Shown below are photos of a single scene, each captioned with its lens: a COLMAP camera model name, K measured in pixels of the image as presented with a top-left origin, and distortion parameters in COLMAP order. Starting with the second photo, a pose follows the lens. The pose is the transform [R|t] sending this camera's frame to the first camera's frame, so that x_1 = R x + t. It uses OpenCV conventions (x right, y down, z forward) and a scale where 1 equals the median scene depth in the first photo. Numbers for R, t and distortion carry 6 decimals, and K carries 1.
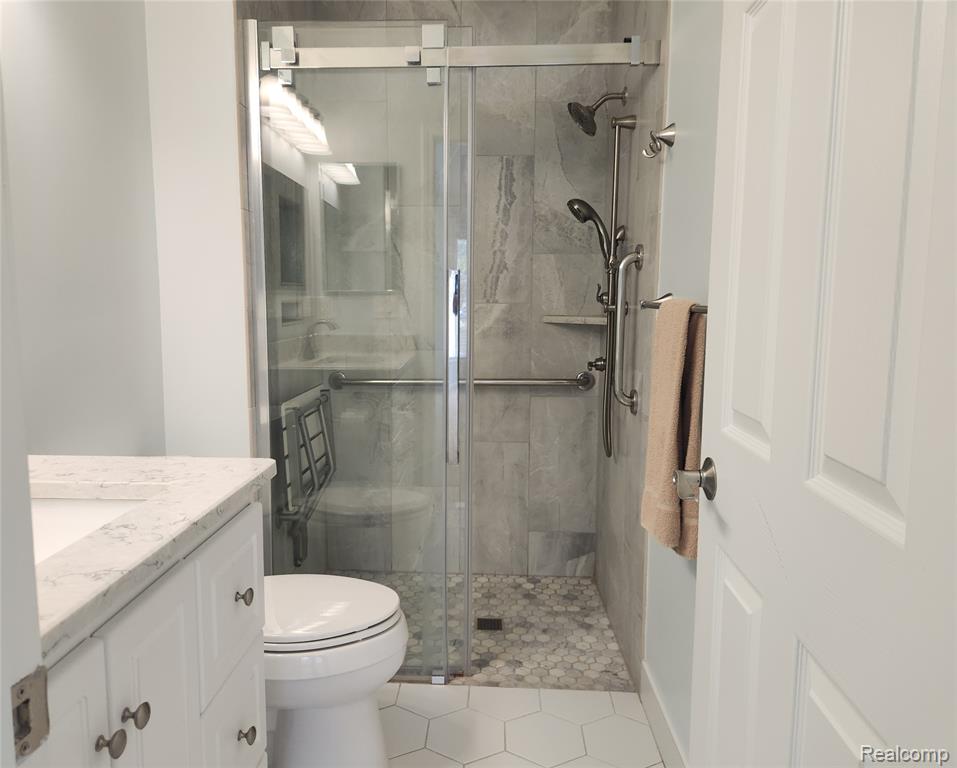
lens RADIAL K [[692.4, 0, 478.5], [0, 692.4, 384.0], [0, 0, 1]] dist [0.079699, -0.100060]
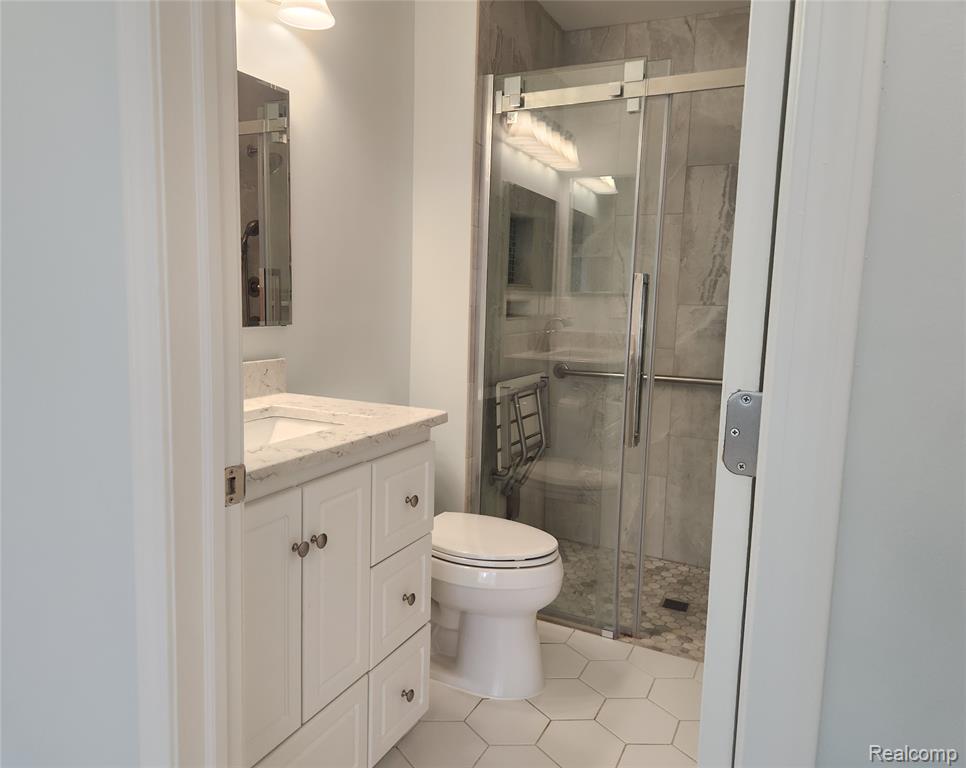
lens RADIAL K [[691.9, 0, 483.0], [0, 691.9, 384.0], [0, 0, 1]] dist [0.048959, -0.002756]
pose [[0.918625, 0.068756, -0.389102, 0.155174], [-0.070314, 0.997472, 0.010253, 0.018103], [0.388823, 0.017940, 0.921138, -0.119202]]
